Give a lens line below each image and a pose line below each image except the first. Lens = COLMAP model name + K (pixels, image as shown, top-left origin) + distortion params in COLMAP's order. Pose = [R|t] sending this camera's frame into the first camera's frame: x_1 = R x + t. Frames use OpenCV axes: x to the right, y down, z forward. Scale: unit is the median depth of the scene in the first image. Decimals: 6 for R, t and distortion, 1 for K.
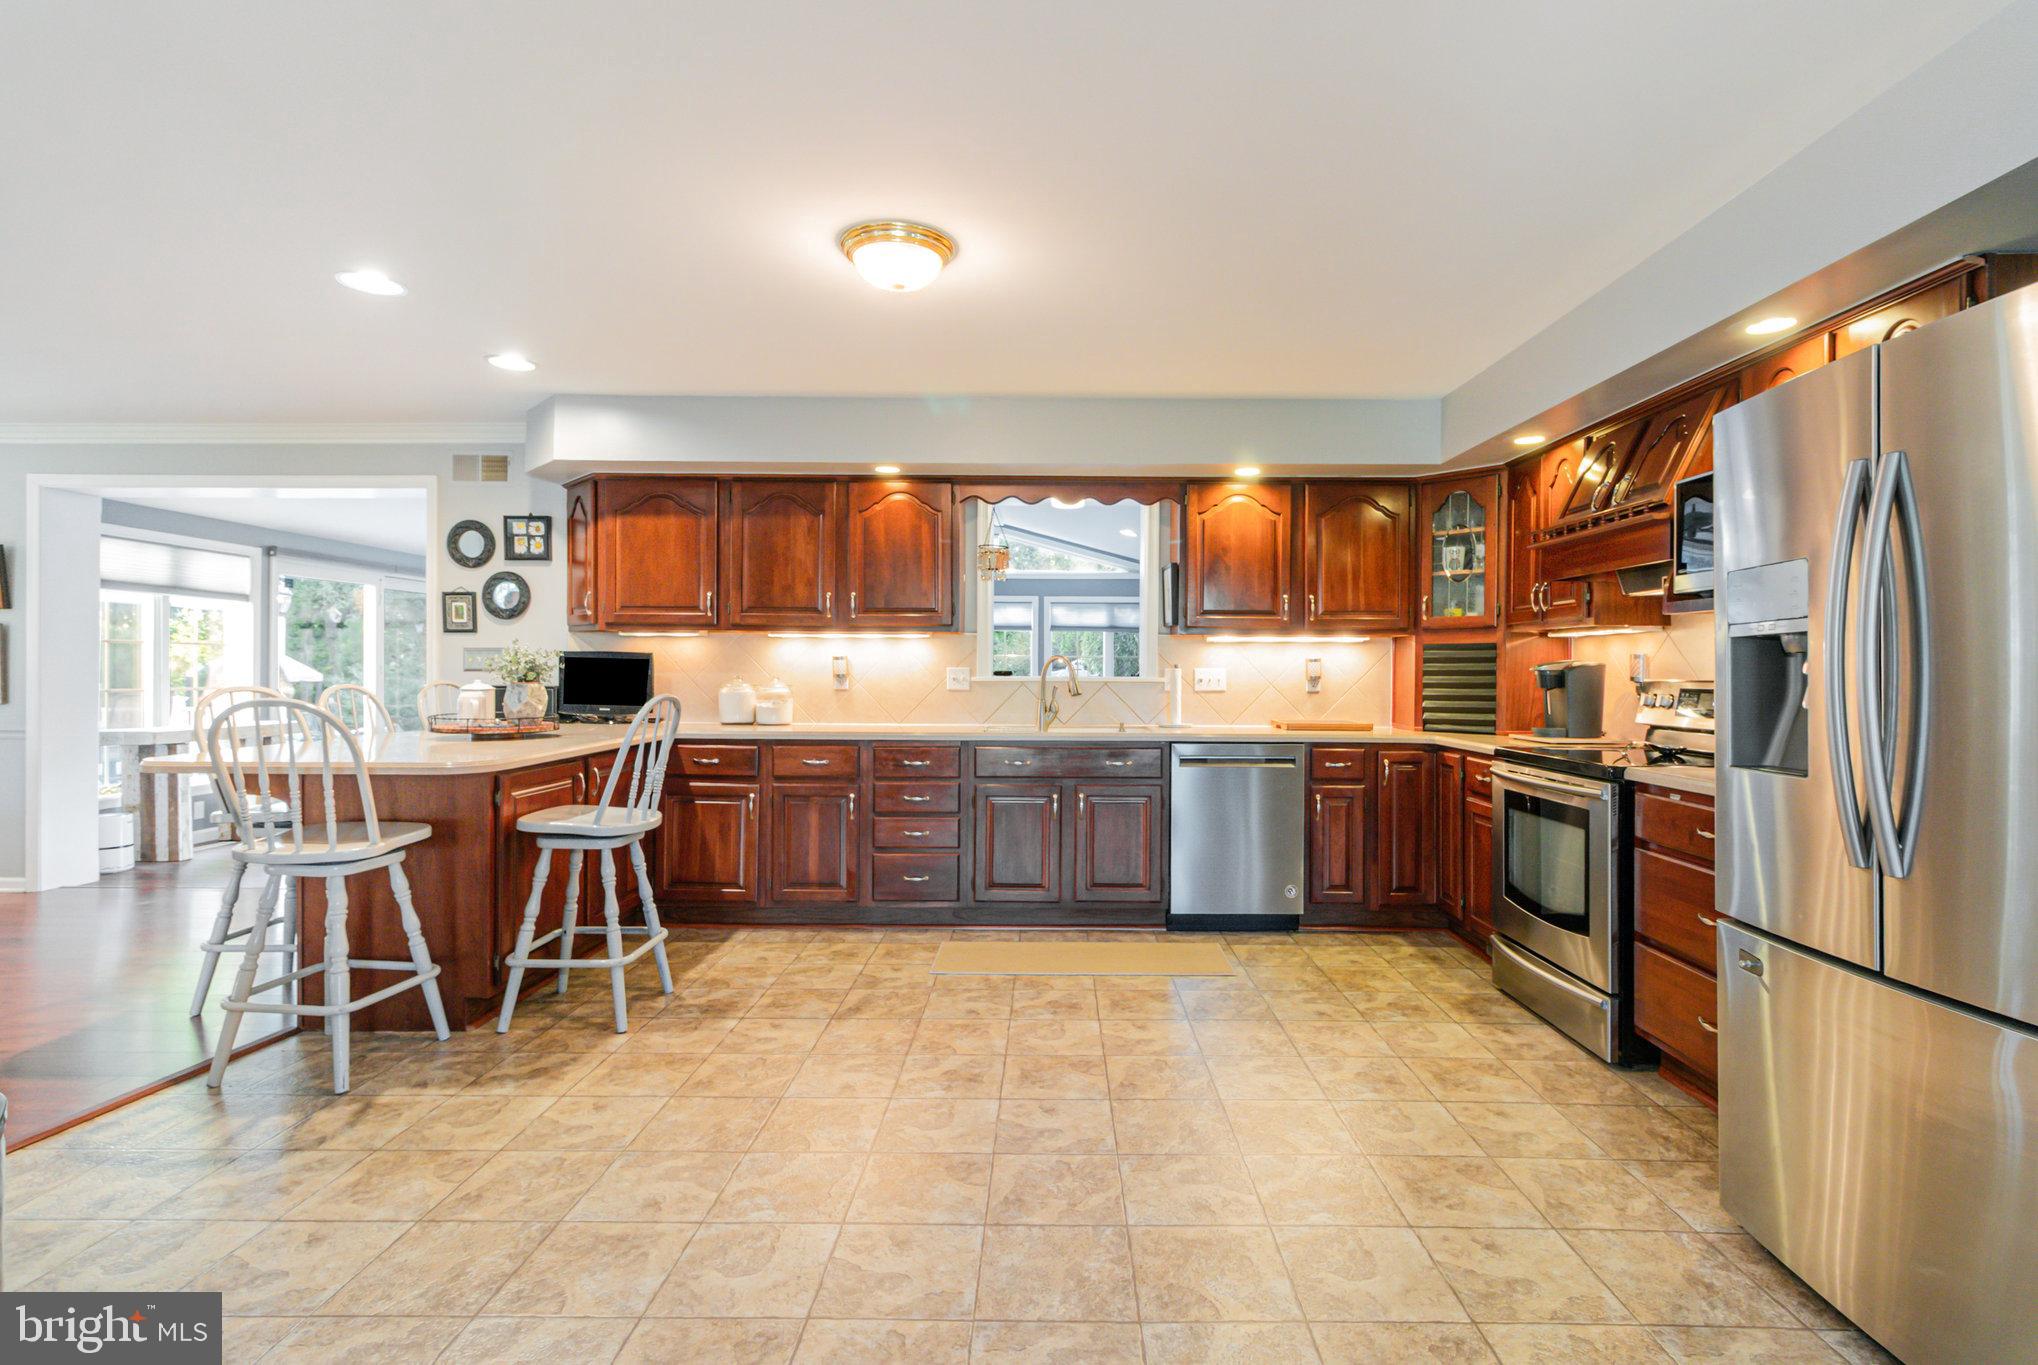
lens RADIAL K [[947.0, 0, 1032.6], [0, 947.0, 678.5], [0, 0, 1]] dist [0.002654, 0.000548]
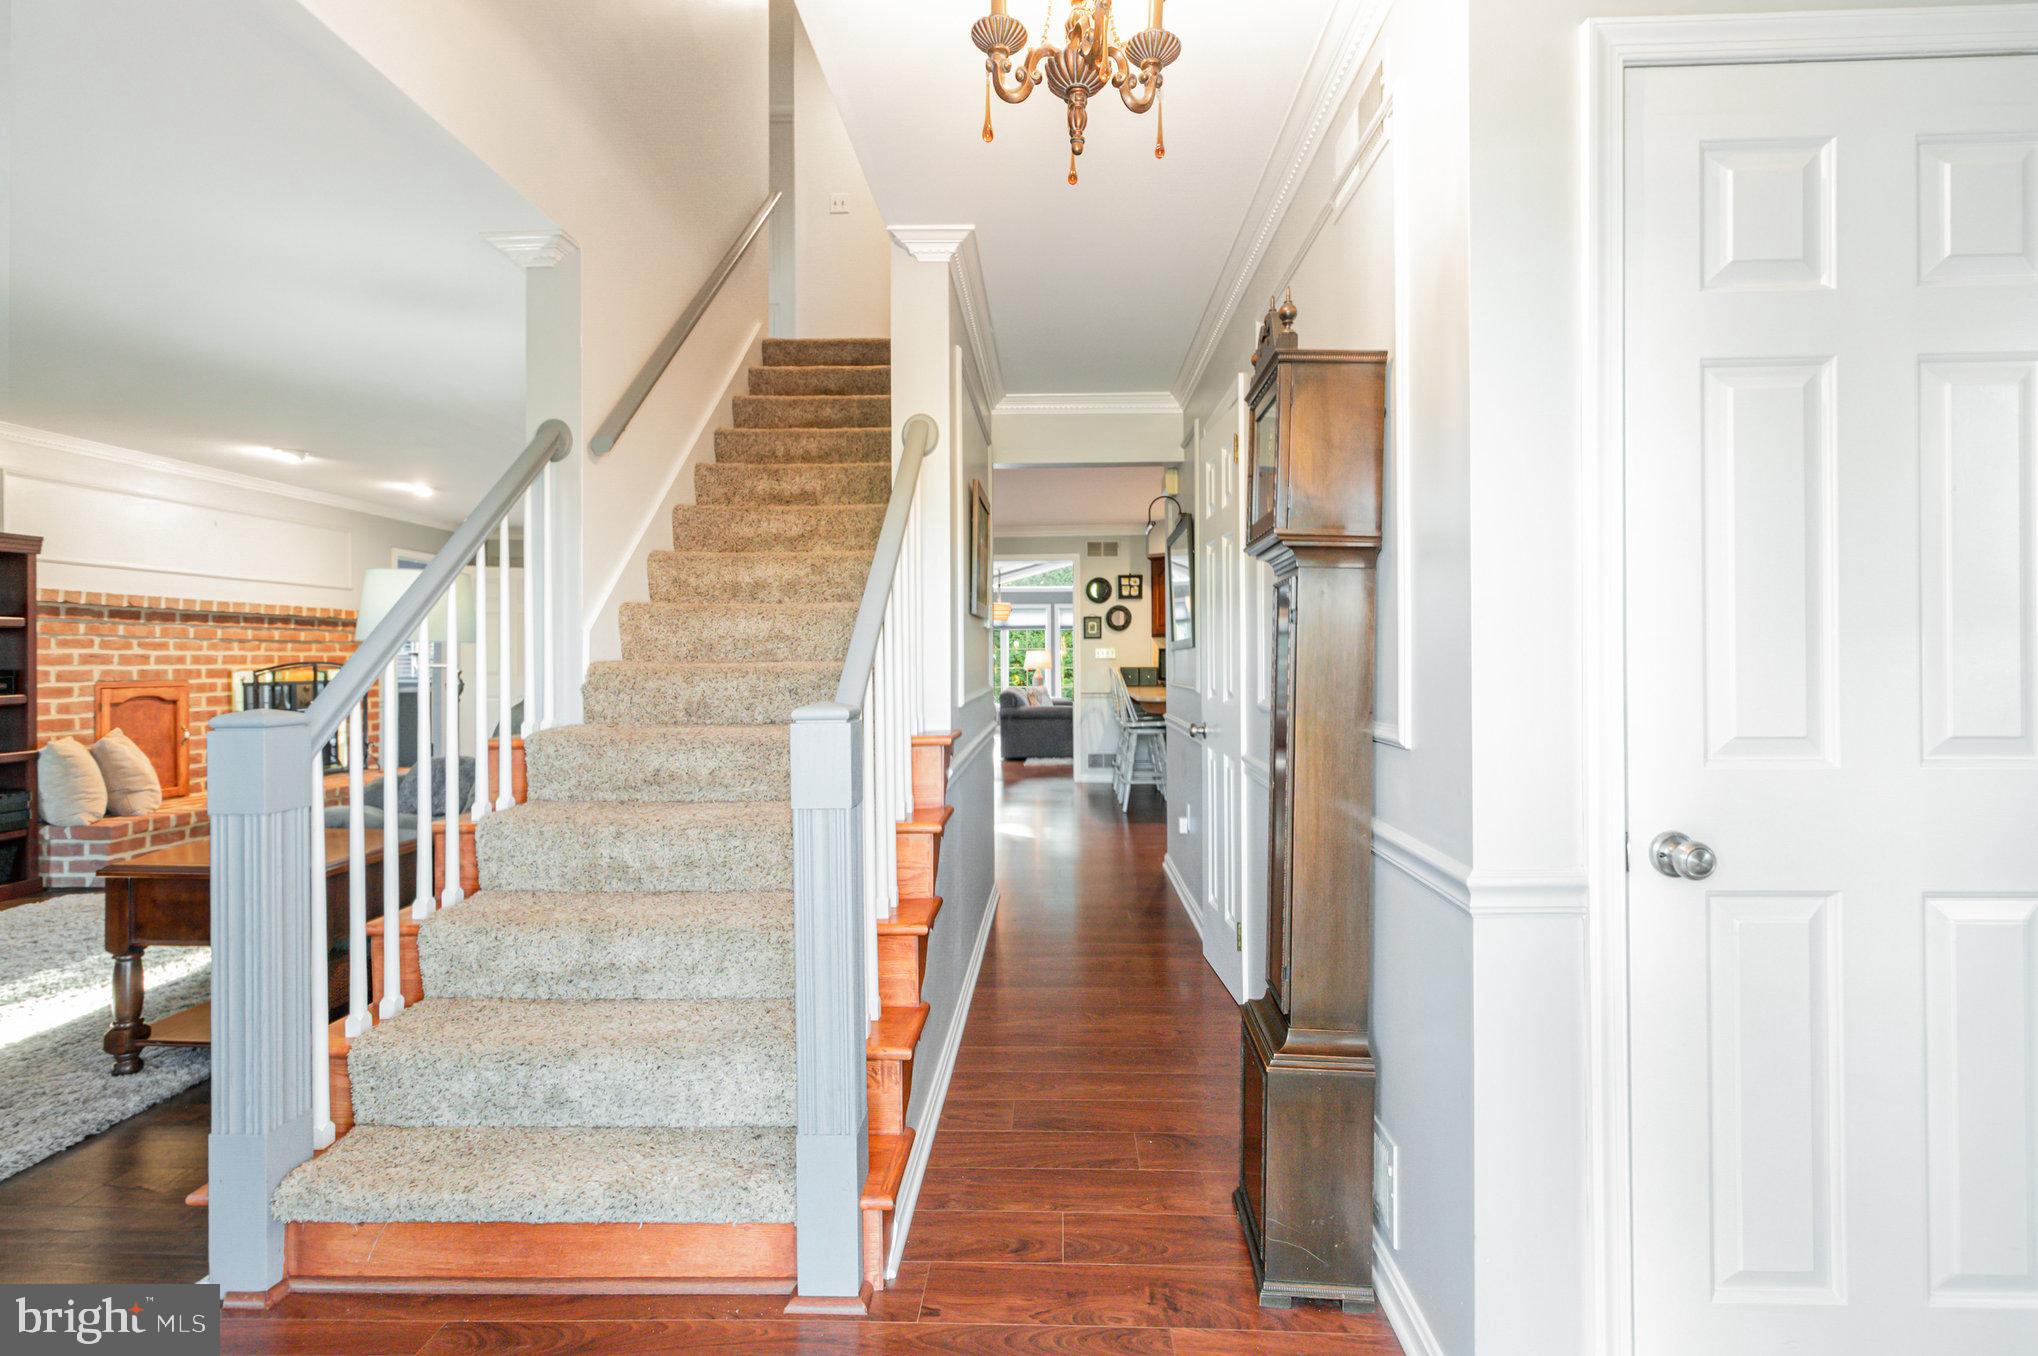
lens RADIAL K [[947.0, 0, 1024.8], [0, 947.0, 667.0], [0, 0, 1]] dist [0.002654, 0.000548]
pose [[0.999858, -0.006572, -0.015513, -0.768603], [0.006592, 0.999978, 0.001237, 0.004480], [0.015505, -0.001339, 0.999879, -0.919455]]
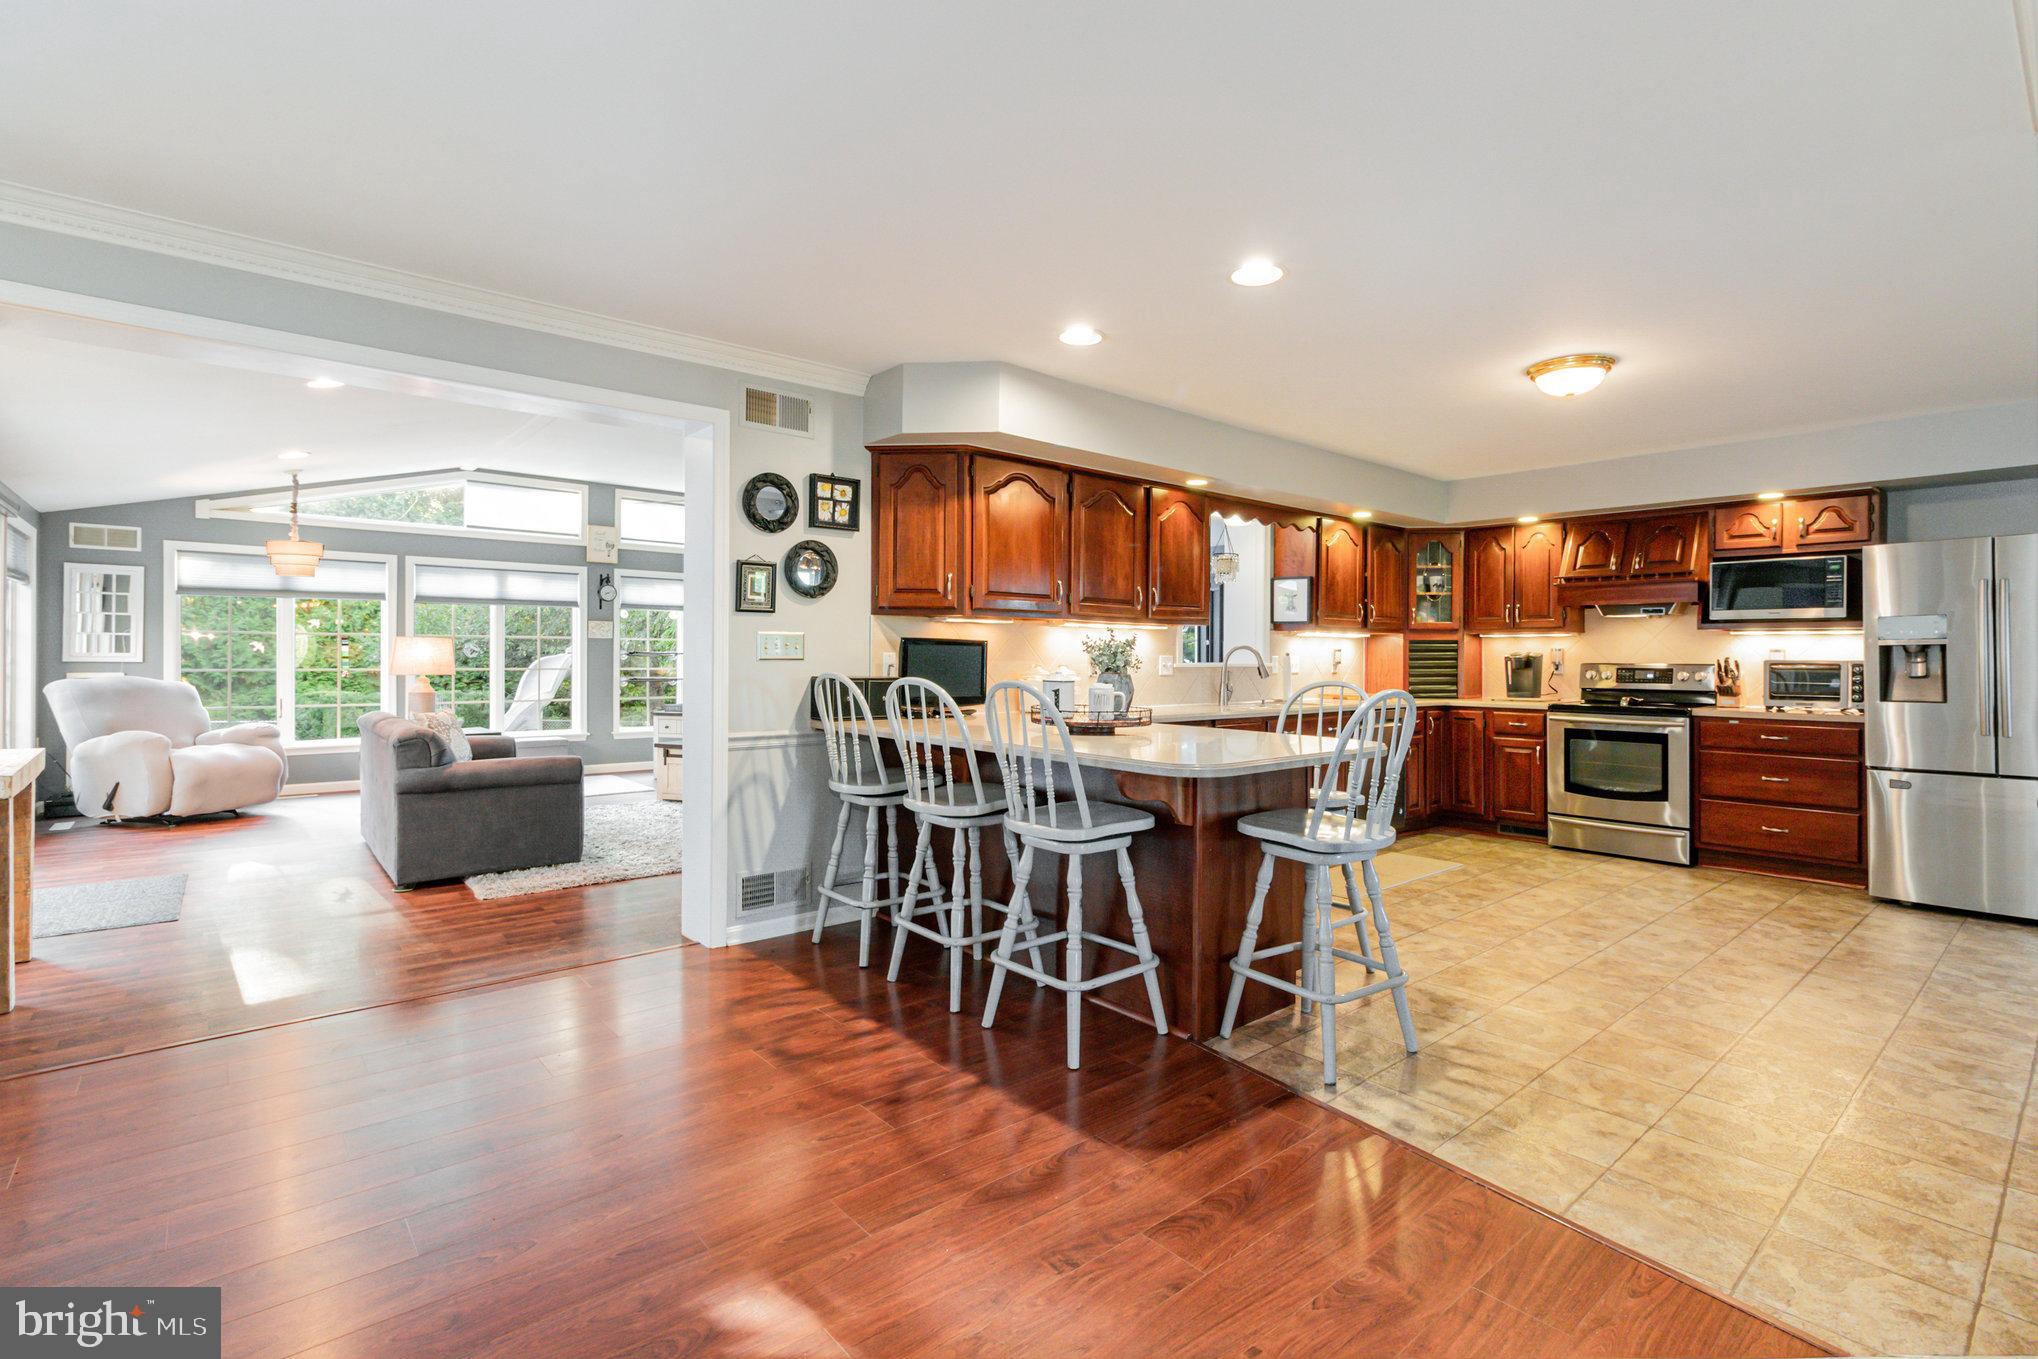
lens RADIAL K [[947.0, 0, 1023.5], [0, 947.0, 660.4], [0, 0, 1]] dist [0.002654, 0.000548]
pose [[0.751709, -0.005263, 0.659474, -1.041371], [0.002975, 0.999985, 0.004590, -0.012601], [-0.659488, -0.001488, 0.751714, 0.276067]]
